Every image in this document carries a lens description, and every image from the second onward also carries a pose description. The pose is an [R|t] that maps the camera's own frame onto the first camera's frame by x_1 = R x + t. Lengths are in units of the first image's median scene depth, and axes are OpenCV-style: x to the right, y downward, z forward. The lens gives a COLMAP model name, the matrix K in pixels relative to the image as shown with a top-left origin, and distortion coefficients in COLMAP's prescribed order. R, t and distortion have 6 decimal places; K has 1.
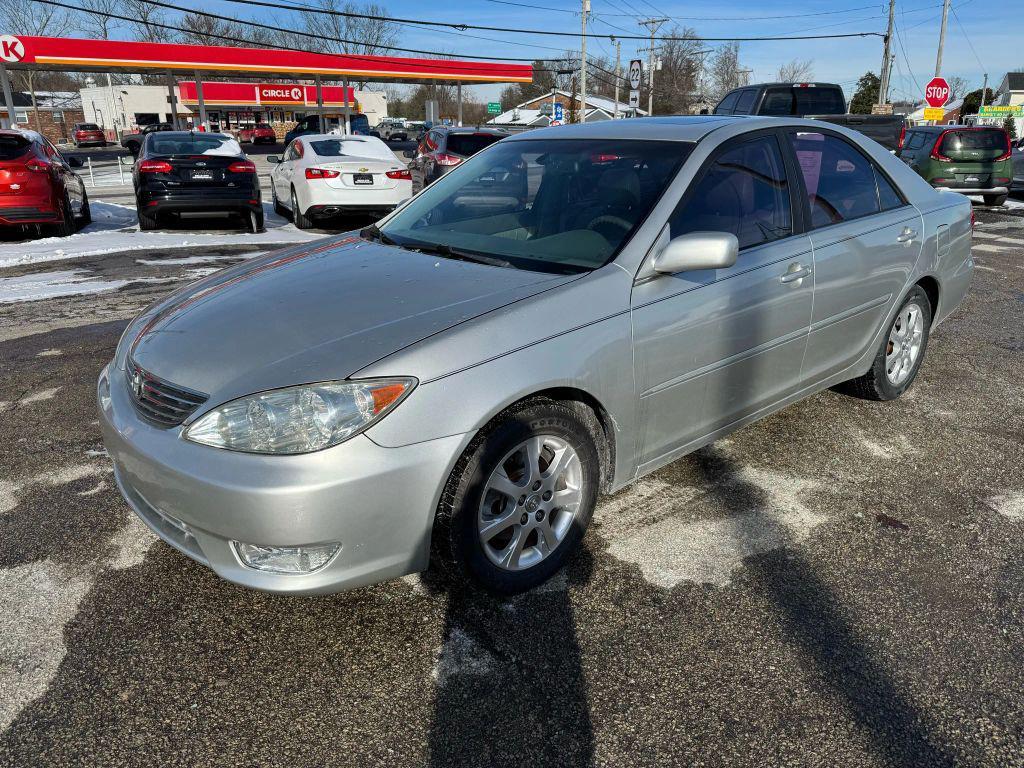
lens RADIAL K [[729.1, 0, 510.2], [0, 729.1, 378.1], [0, 0, 1]] dist [0.012976, -0.025124]
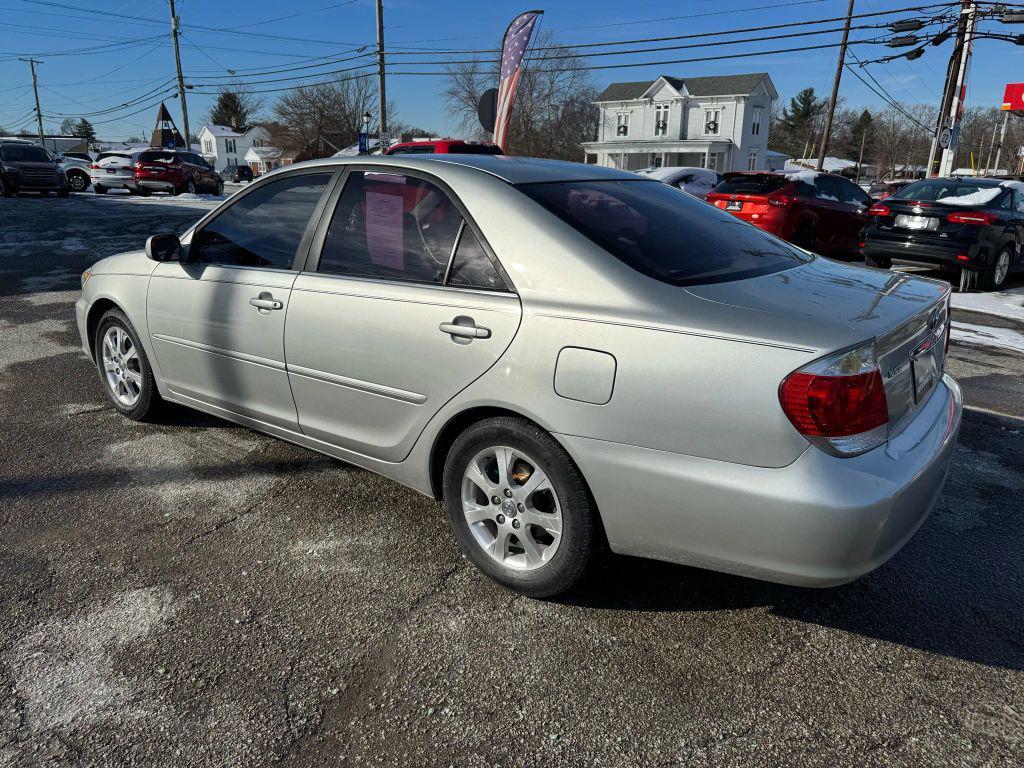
lens RADIAL K [[729.1, 0, 509.8], [0, 729.1, 384.3], [0, 0, 1]] dist [0.012976, -0.025124]
pose [[0.194913, 0.283799, -0.938865, 1.103237], [-0.332282, 0.919726, 0.209030, -0.277958], [0.922820, 0.271225, 0.273568, 0.801715]]
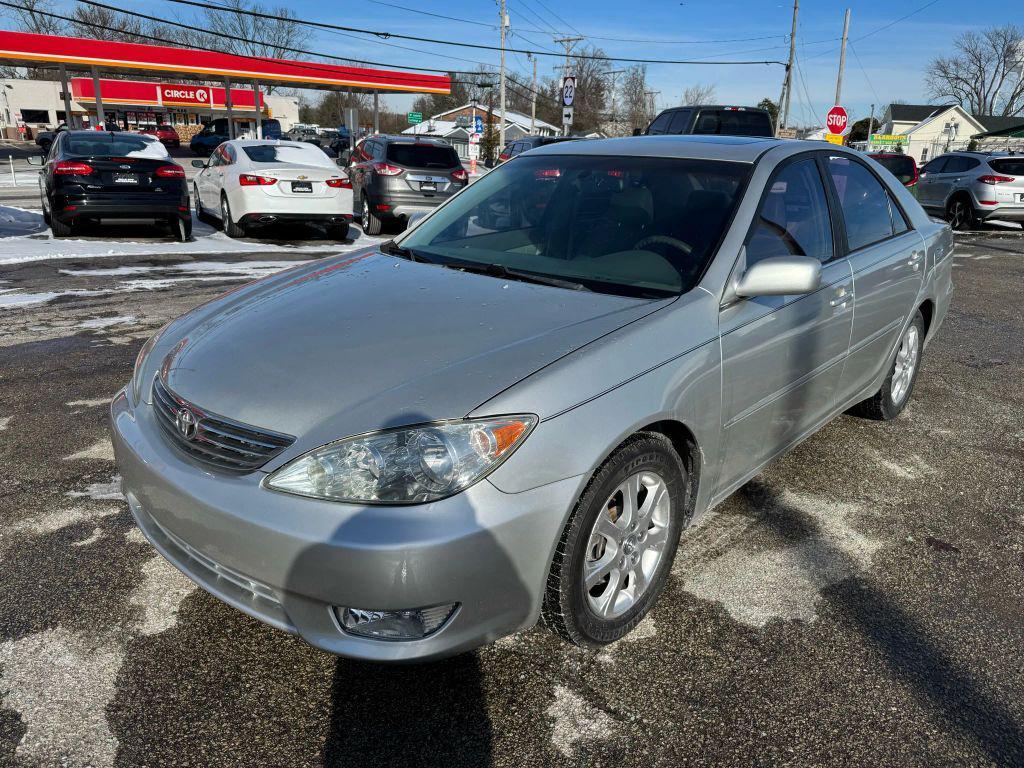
lens RADIAL K [[729.1, 0, 516.7], [0, 729.1, 385.3], [0, 0, 1]] dist [0.012976, -0.025124]
pose [[0.991750, -0.007120, 0.127990, -0.132695], [0.007990, 0.999948, -0.006284, -0.015674], [-0.127939, 0.007255, 0.991756, 0.051917]]
